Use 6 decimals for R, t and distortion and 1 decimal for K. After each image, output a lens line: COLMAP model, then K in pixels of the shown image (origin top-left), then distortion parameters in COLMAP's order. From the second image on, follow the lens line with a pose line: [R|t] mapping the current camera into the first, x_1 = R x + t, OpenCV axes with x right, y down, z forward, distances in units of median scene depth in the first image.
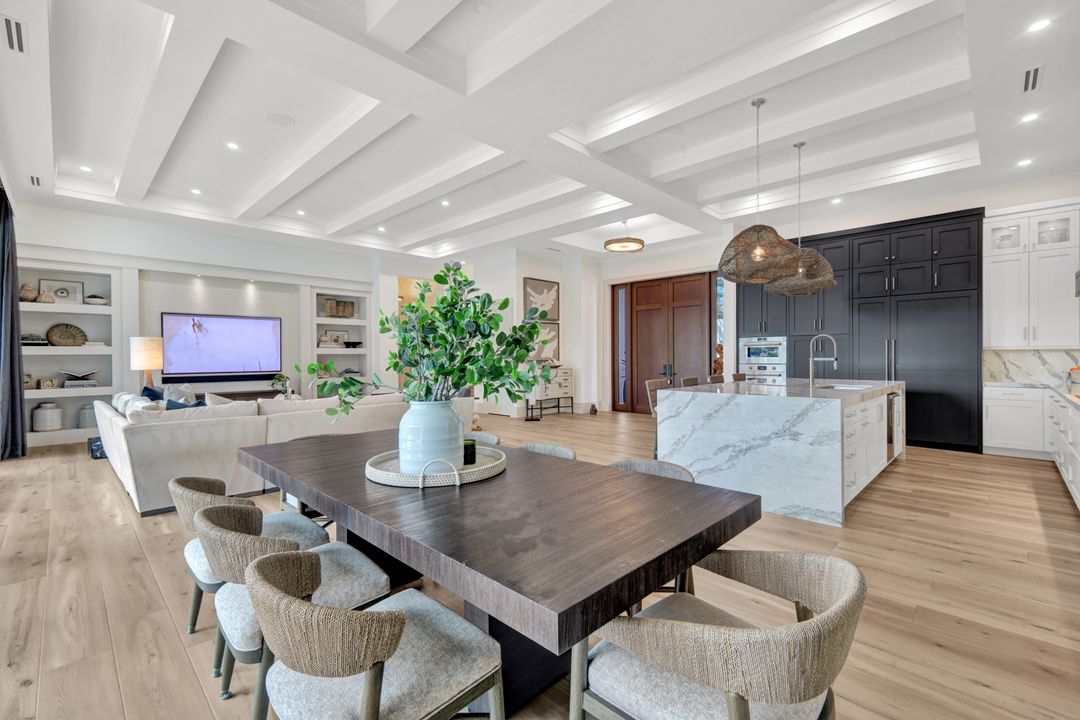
lens RADIAL K [[468.4, 0, 536.1], [0, 468.4, 355.7], [0, 0, 1]] dist [0.000728, -0.000193]
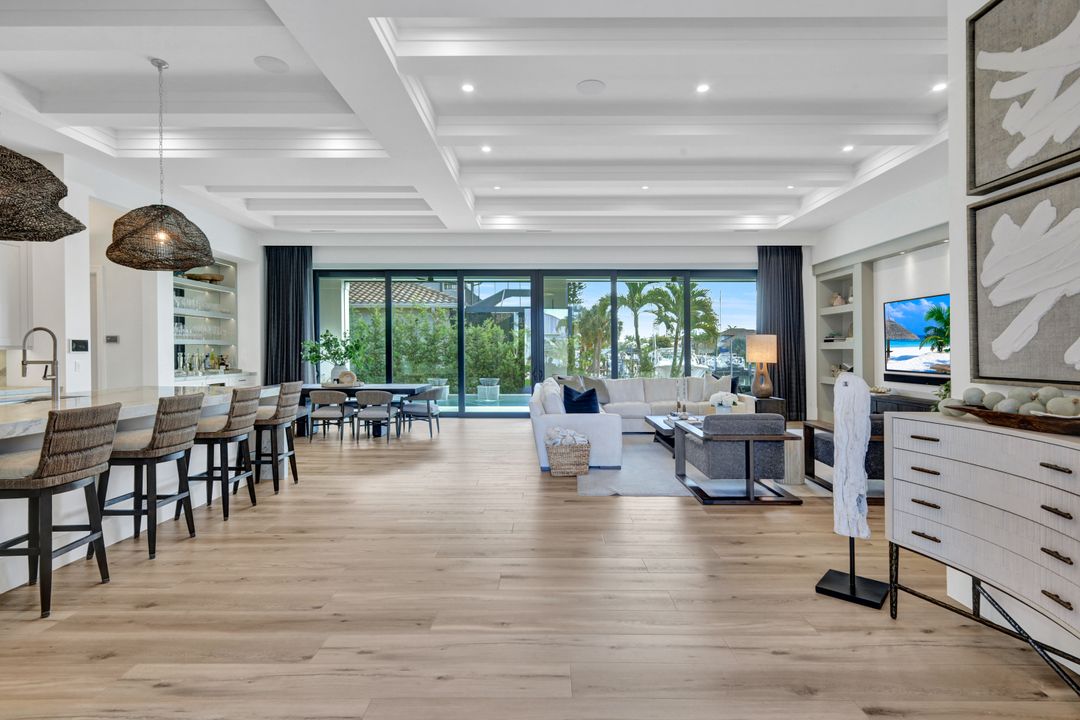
lens RADIAL K [[521.9, 0, 551.5], [0, 521.9, 363.2], [0, 0, 1]] dist [0.002574, 0.000285]
pose [[-0.710757, 0.022641, -0.703073, 0.295912], [0.005520, 0.999631, 0.026610, -0.003867], [0.703416, 0.015032, -0.710619, 0.979072]]
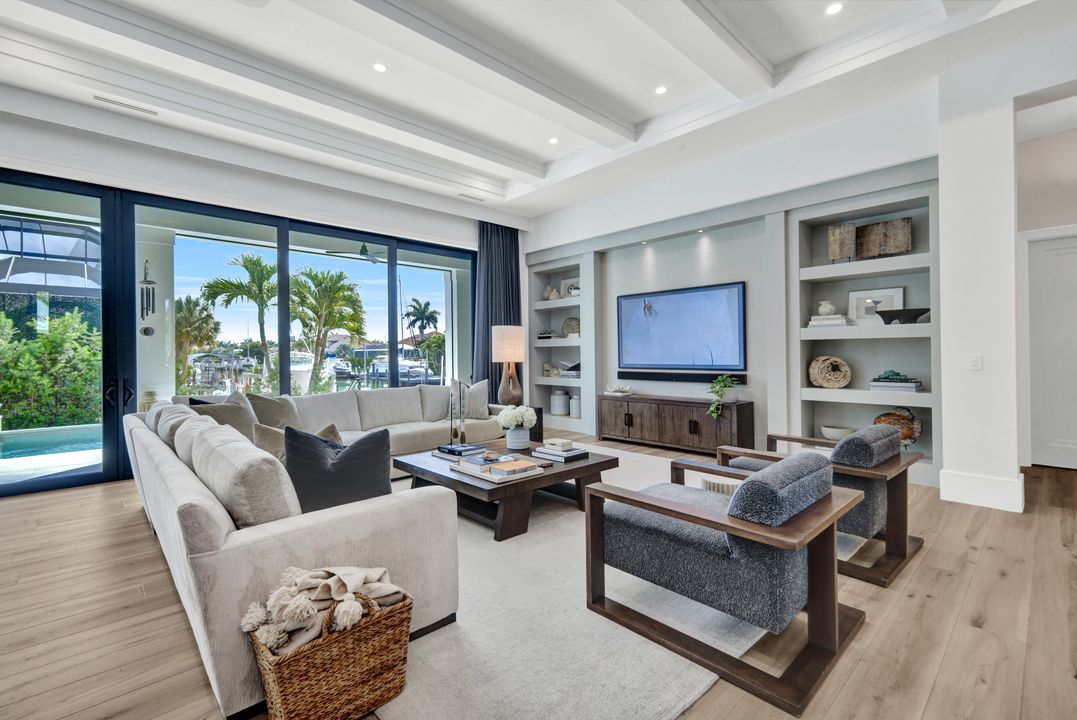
lens RADIAL K [[476.3, 0, 538.5], [0, 476.3, 360.0], [0, 0, 1]] dist [-0.000370, 0.000130]
pose [[-0.043148, 0.016911, -0.998926, 0.065877], [0.009386, 0.999819, 0.016521, 0.007049], [0.999025, -0.008663, -0.043299, 0.687933]]
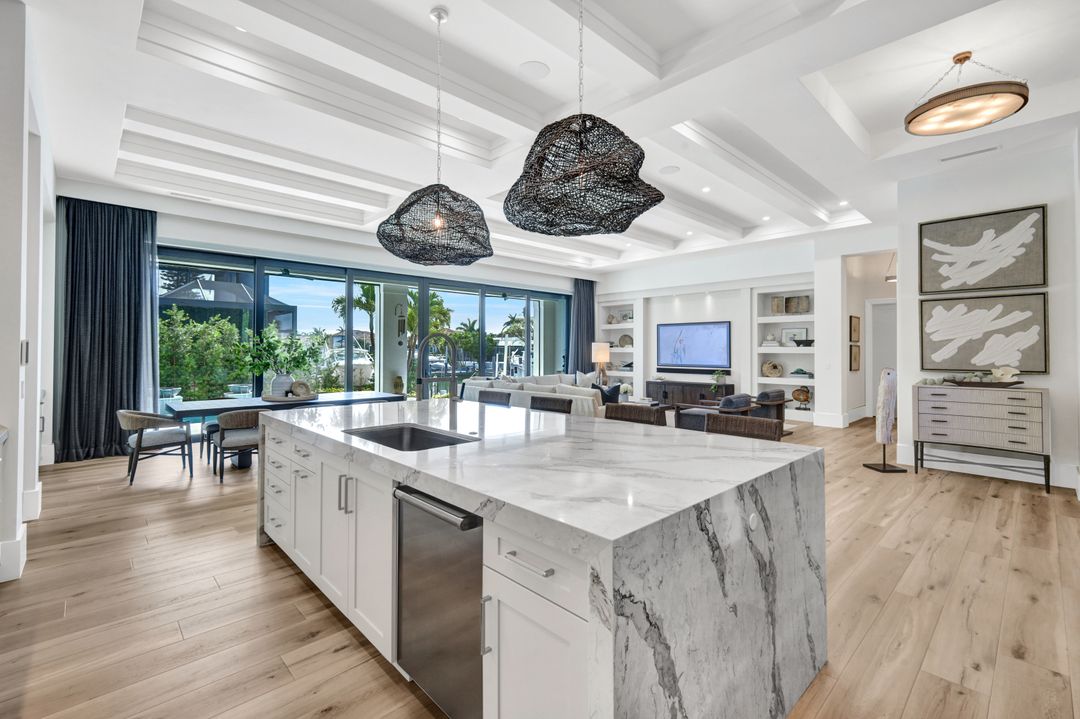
lens RADIAL K [[468.4, 0, 536.1], [0, 468.4, 355.2], [0, 0, 1]] dist [0.000728, -0.000193]
pose [[-0.037117, 0.016665, -0.999172, 0.538590], [-0.000356, 0.999861, 0.016690, -0.014656], [0.999311, 0.000975, -0.037105, 0.519315]]
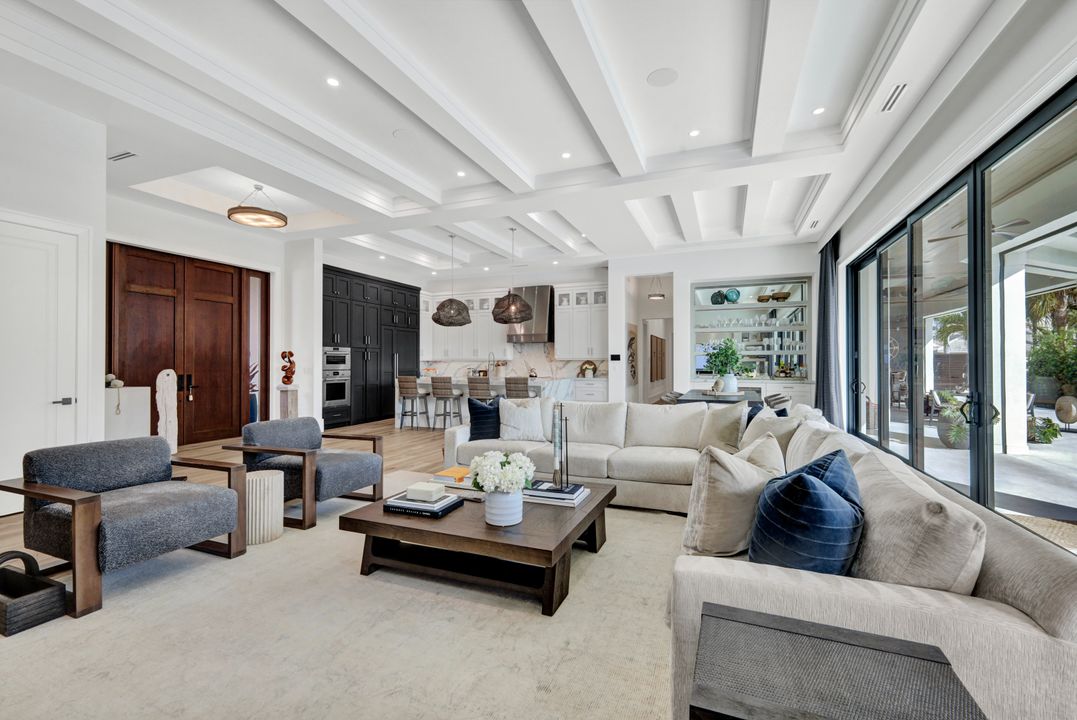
lens RADIAL K [[467.1, 0, 534.6], [0, 467.1, 355.7], [0, 0, 1]] dist [0.000728, -0.000193]
pose [[-0.378316, 0.017652, 0.925508, -0.581757], [0.001554, 0.999829, -0.018435, 0.003123], [-0.925675, -0.005536, -0.378279, 0.731183]]
